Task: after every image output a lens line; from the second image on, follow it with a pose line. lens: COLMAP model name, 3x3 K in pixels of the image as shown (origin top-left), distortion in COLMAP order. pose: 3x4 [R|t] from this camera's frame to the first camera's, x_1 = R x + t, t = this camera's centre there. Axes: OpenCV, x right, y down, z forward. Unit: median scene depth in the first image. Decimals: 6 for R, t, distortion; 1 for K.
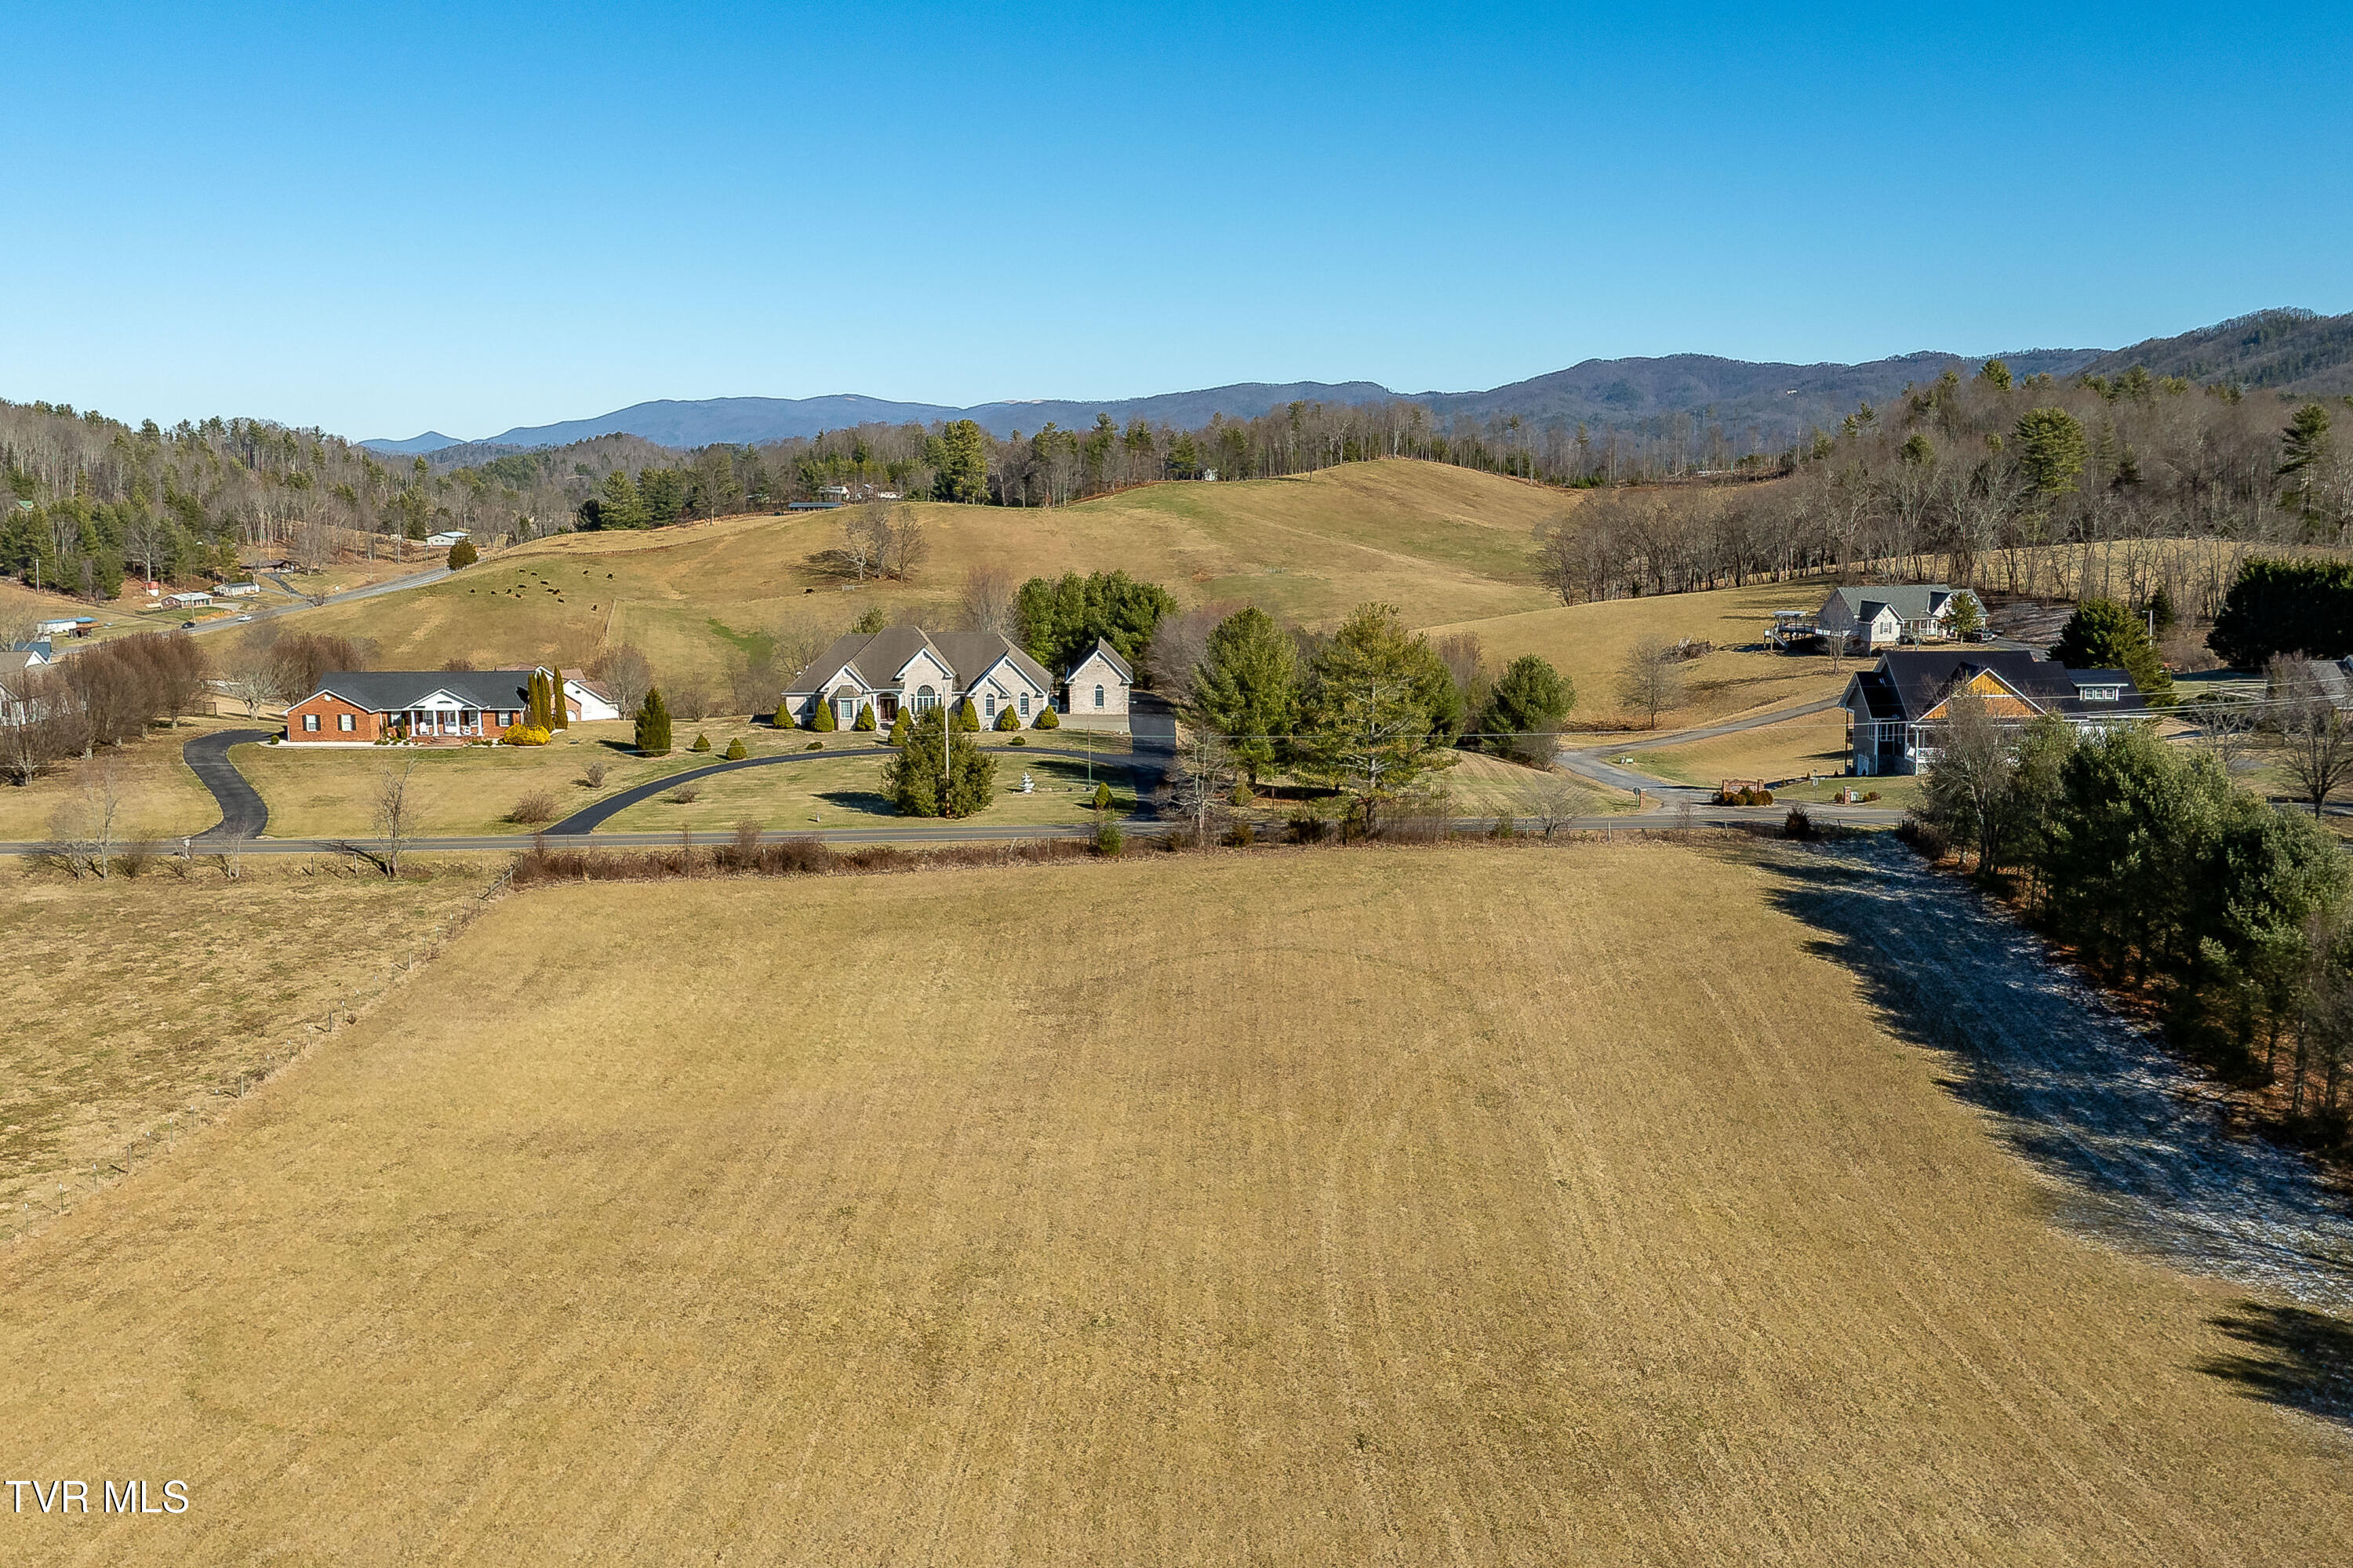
lens RADIAL K [[2138.3, 0, 1180.0], [0, 2138.3, 707.0], [0, 0, 1]] dist [-0.037202, 0.000000]
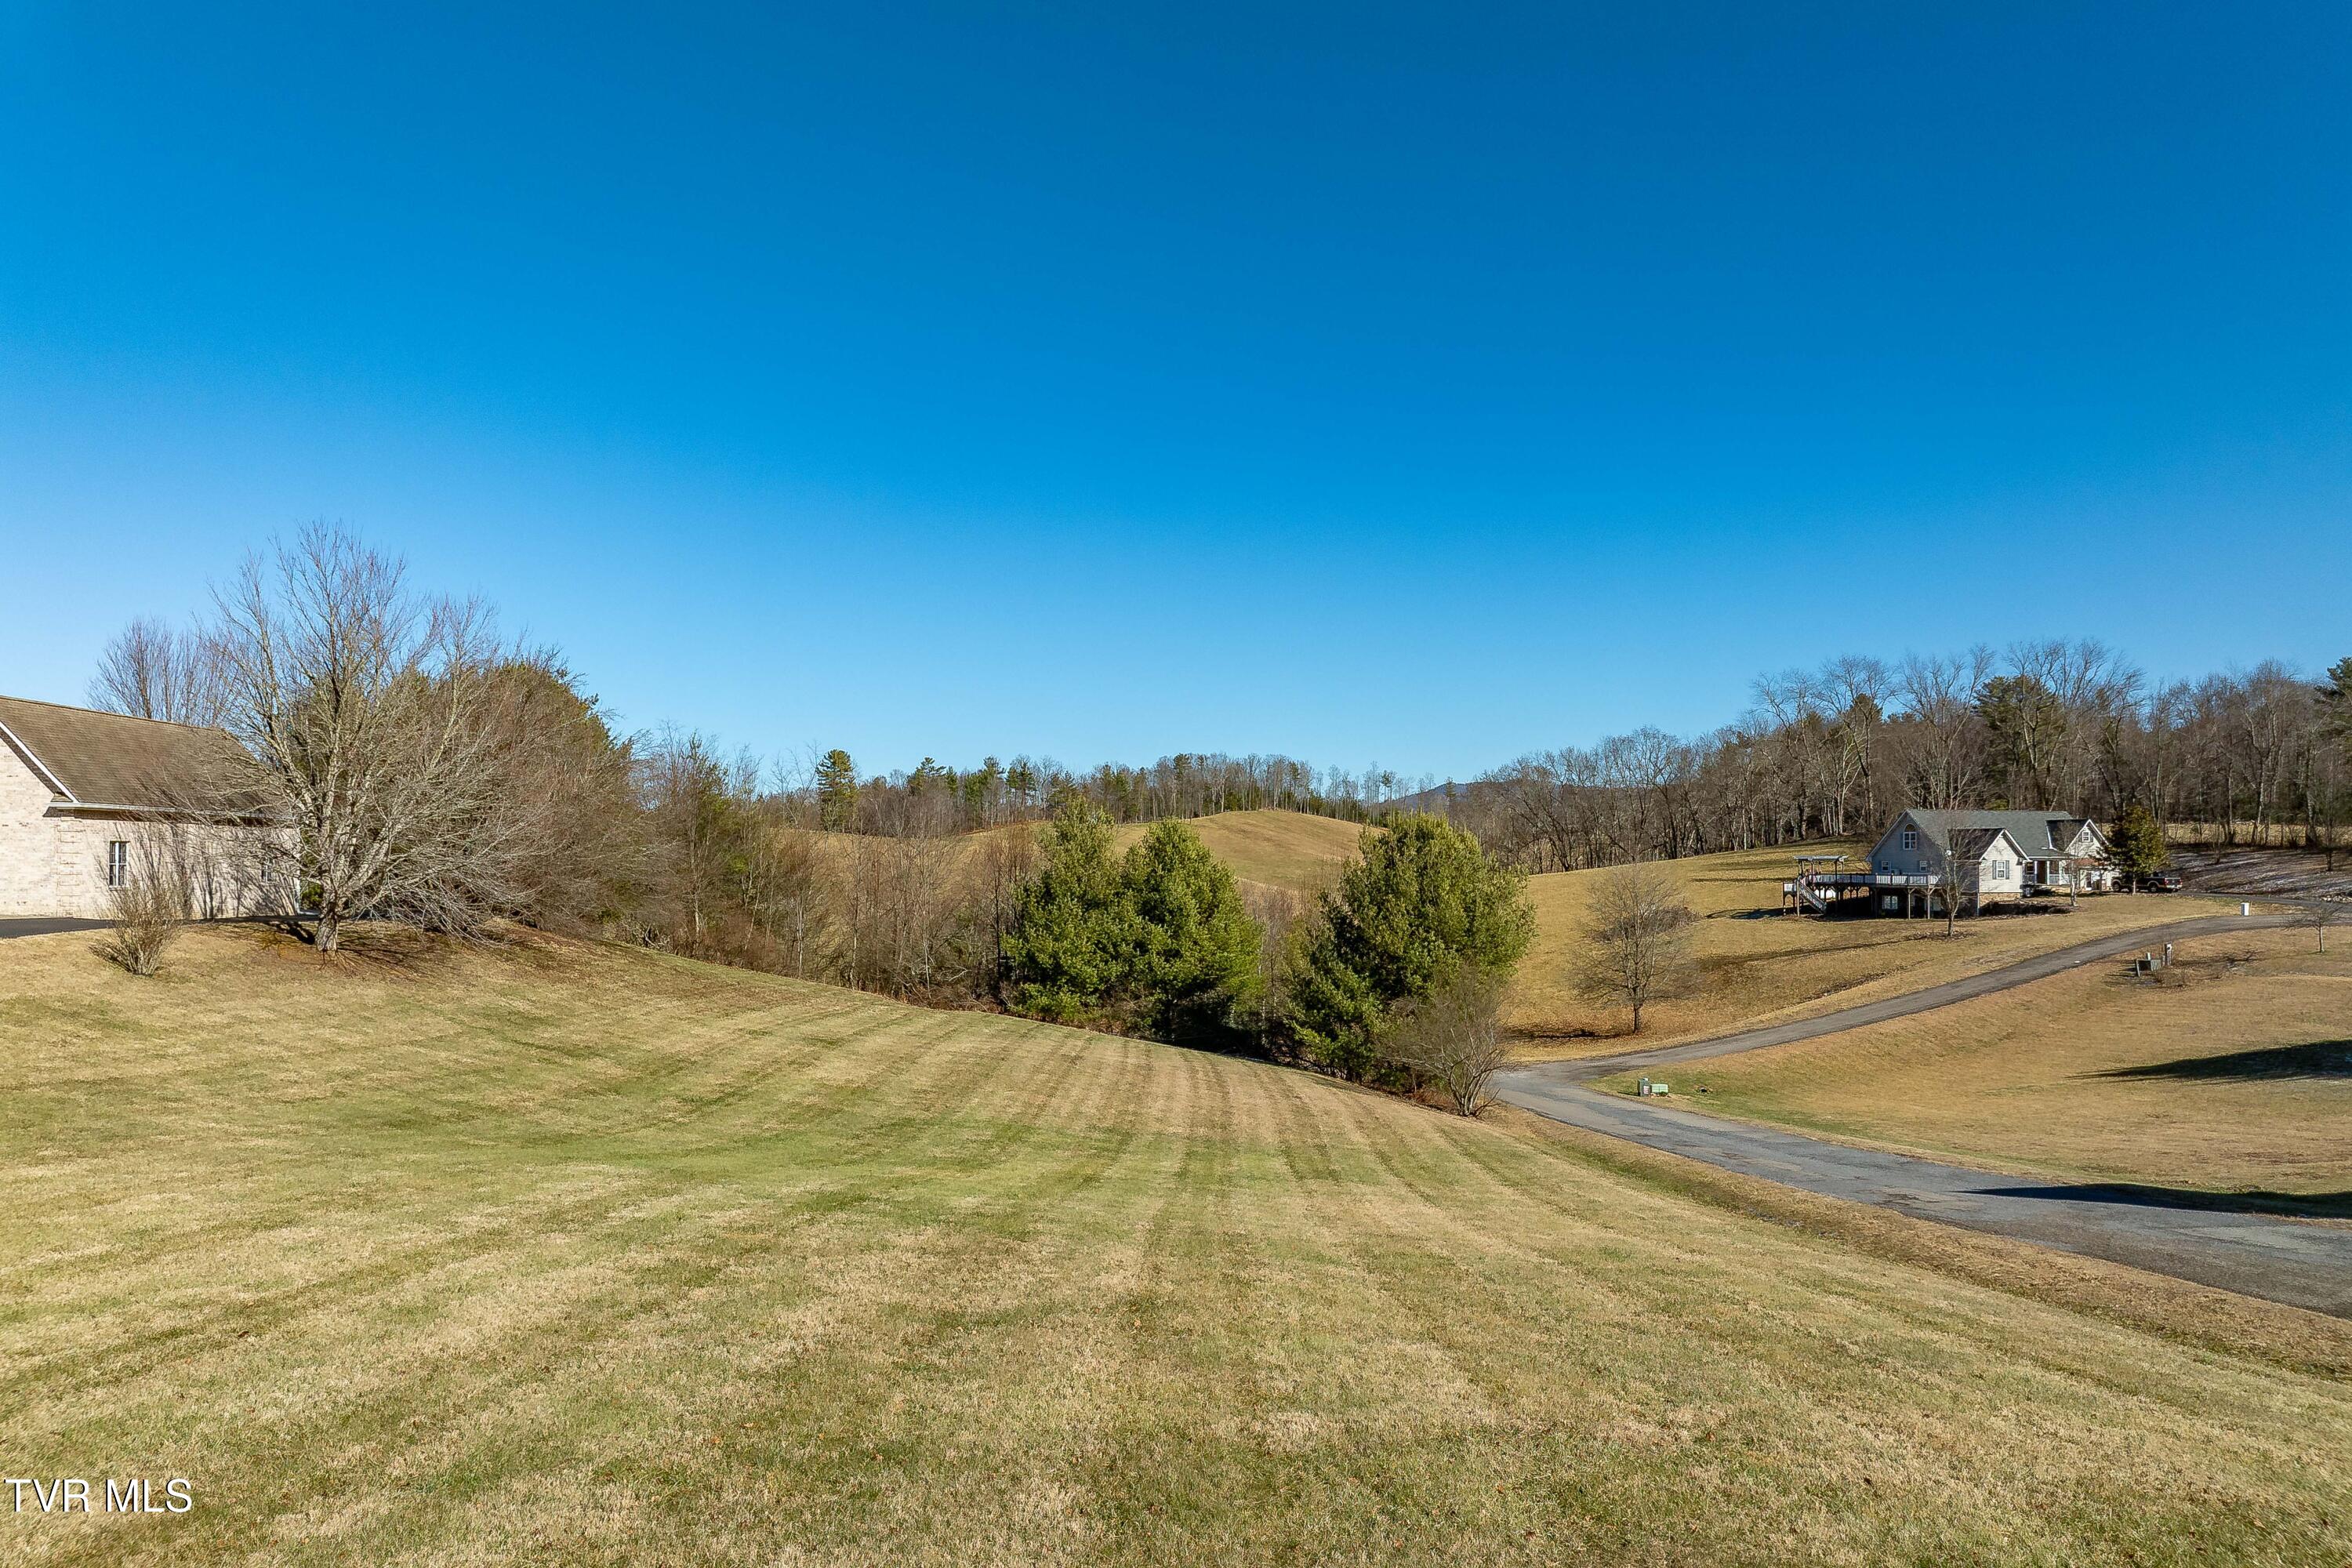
lens RADIAL K [[1659.7, 0, 1160.1], [0, 1659.7, 794.0], [0, 0, 1]] dist [-0.026252, -0.002859]
pose [[0.999815, 0.008364, 0.017311, 0.062314], [-0.005560, 0.987725, -0.156105, 0.011096], [-0.018404, 0.155980, 0.987589, 0.391602]]
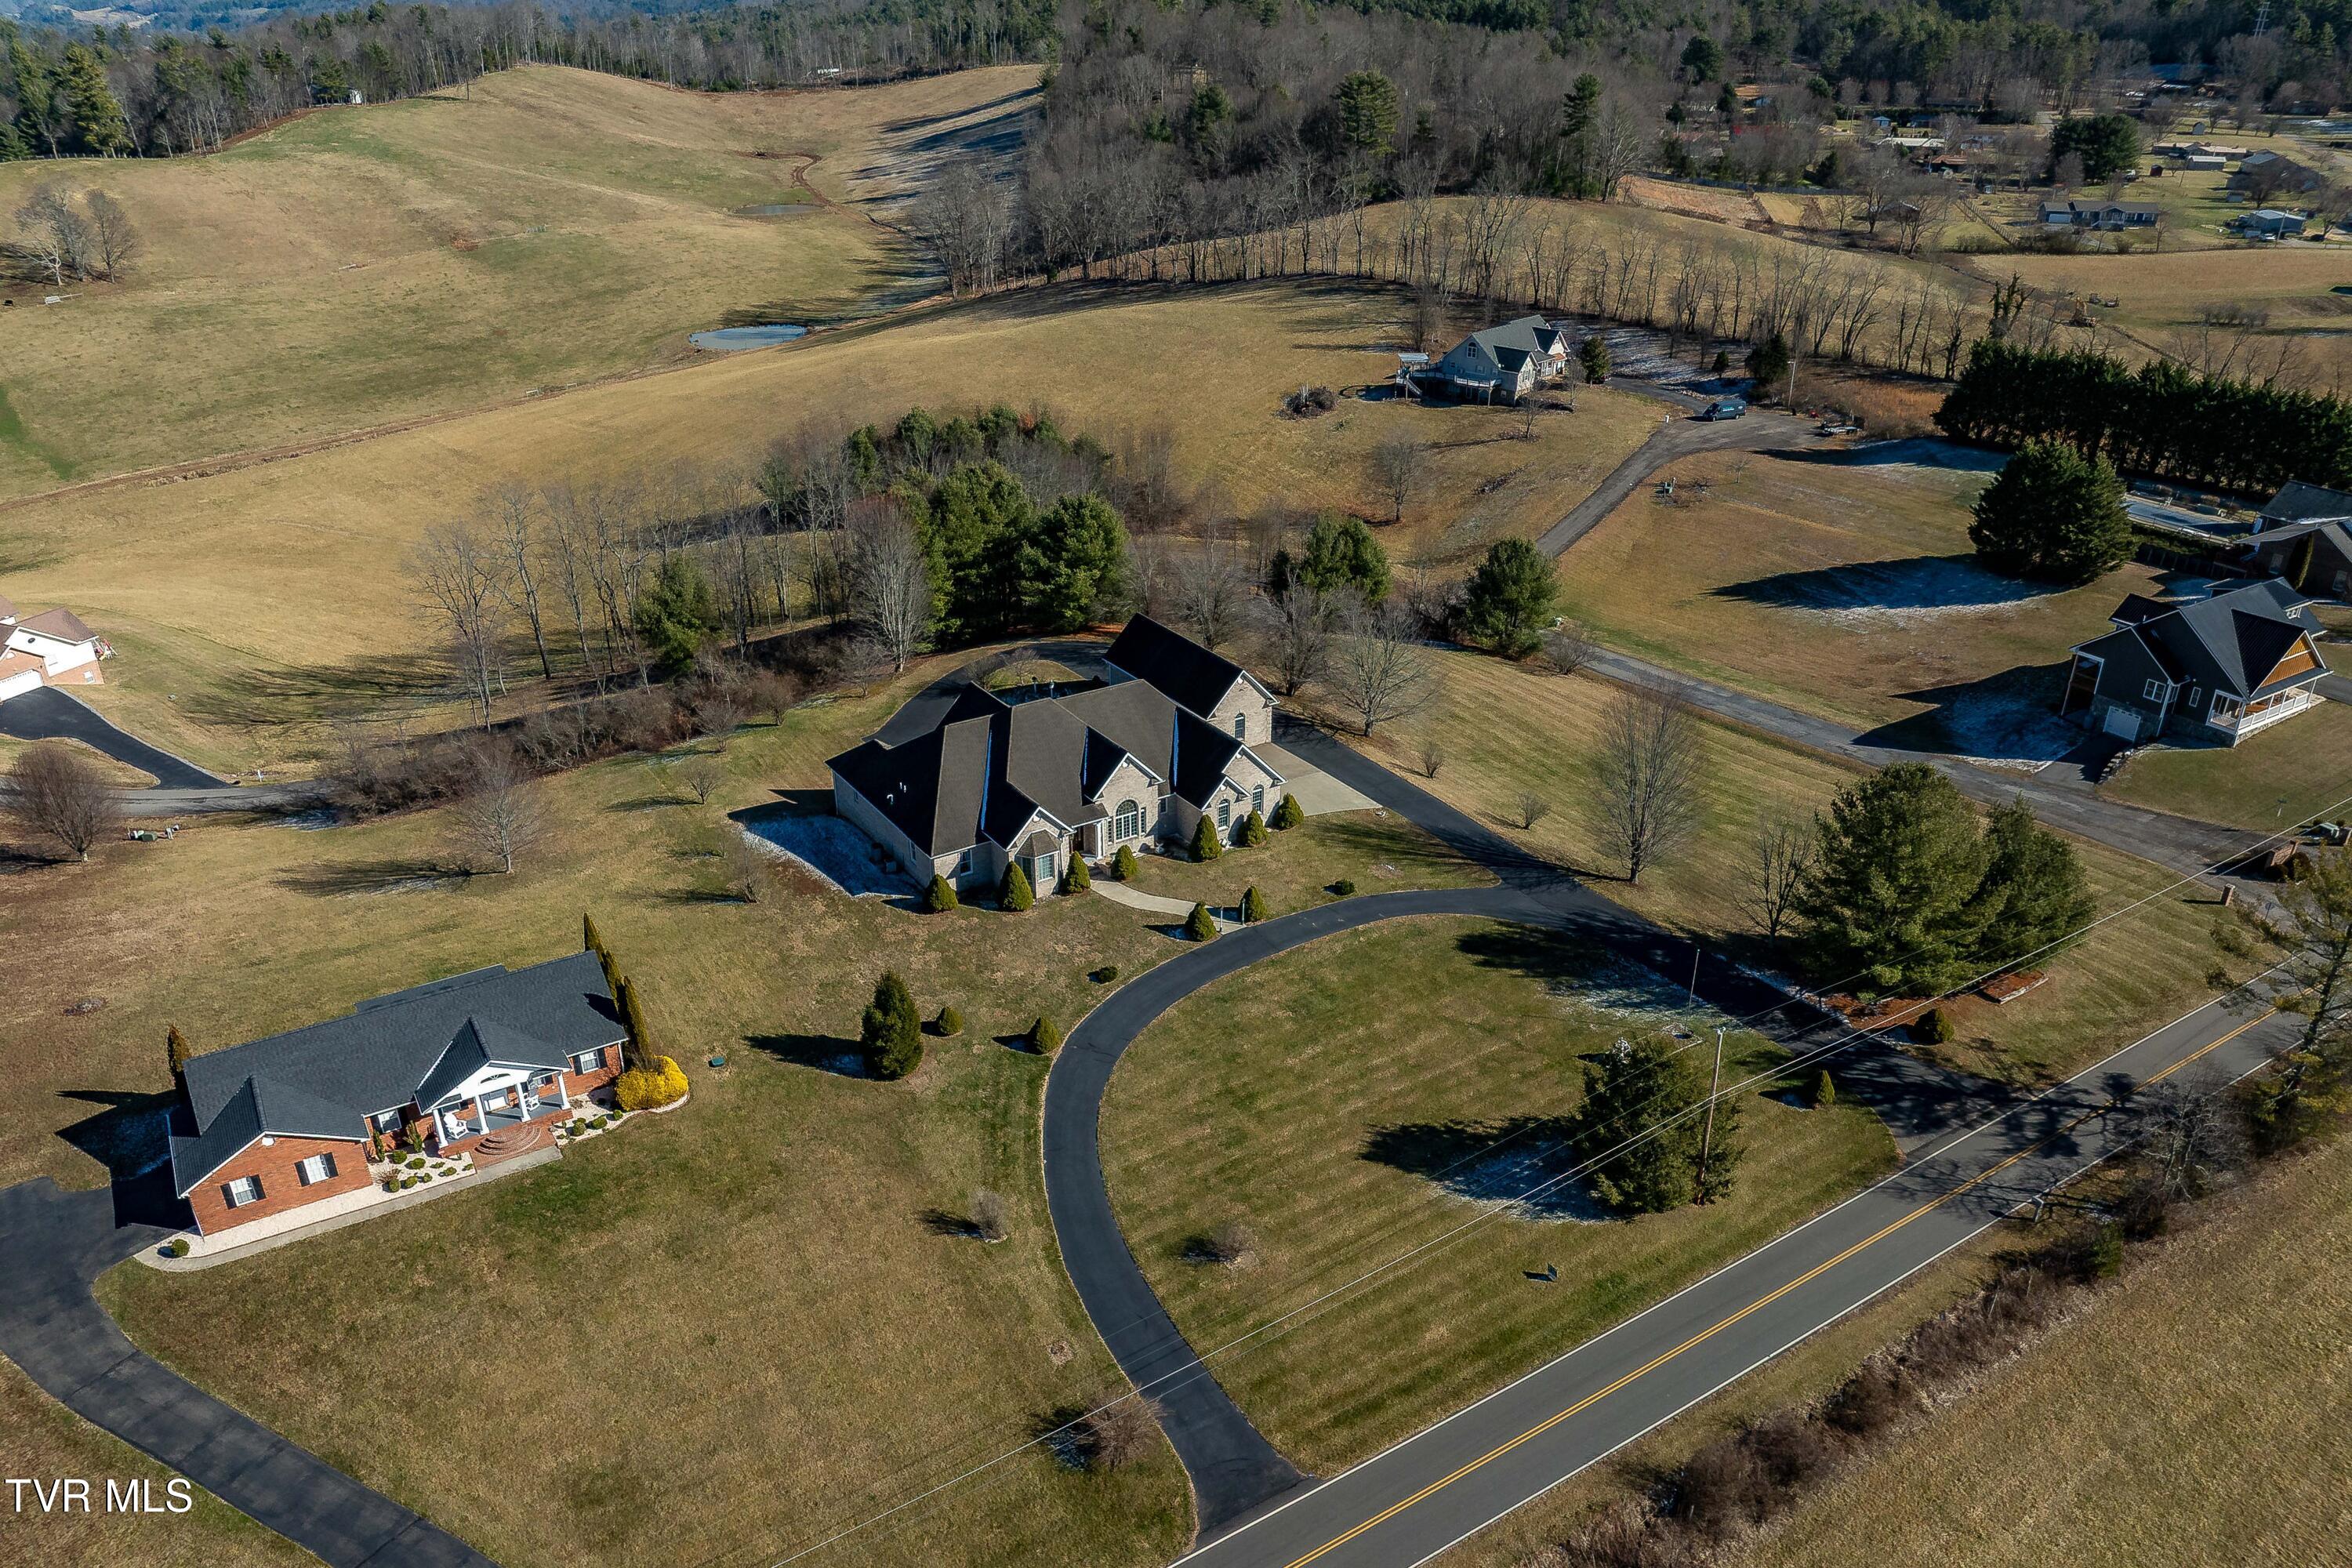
lens RADIAL K [[1679.5, 0, 1193.2], [0, 1679.5, 844.8], [0, 0, 1]] dist [-0.040160, 0.004307]
pose [[0.852354, -0.231042, 0.469162, -0.172697], [0.051881, 0.930050, 0.363753, -0.092873], [-0.520386, -0.285705, 0.804718, 0.263136]]
